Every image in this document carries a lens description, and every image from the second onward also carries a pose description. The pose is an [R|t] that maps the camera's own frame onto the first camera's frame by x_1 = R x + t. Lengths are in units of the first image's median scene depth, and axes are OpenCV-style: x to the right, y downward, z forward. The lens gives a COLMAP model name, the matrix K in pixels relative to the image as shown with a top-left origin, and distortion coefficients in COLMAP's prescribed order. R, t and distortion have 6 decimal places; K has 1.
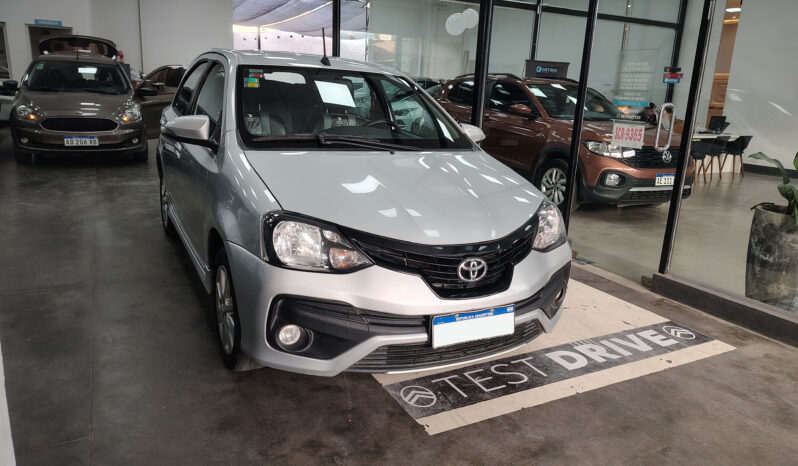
lens RADIAL K [[564.9, 0, 403.7], [0, 564.9, 240.4], [0, 0, 1]] dist [0.064348, -0.077694]
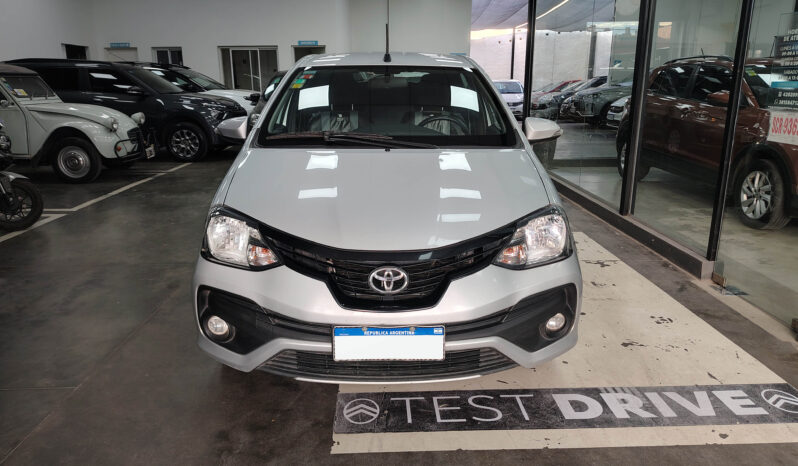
lens RADIAL K [[564.9, 0, 403.7], [0, 564.9, 240.4], [0, 0, 1]] dist [0.064348, -0.077694]
pose [[0.894553, 0.068866, -0.441625, 0.497397], [-0.069626, 0.997468, 0.014509, -0.024004], [0.441505, 0.017770, 0.897083, 0.196233]]
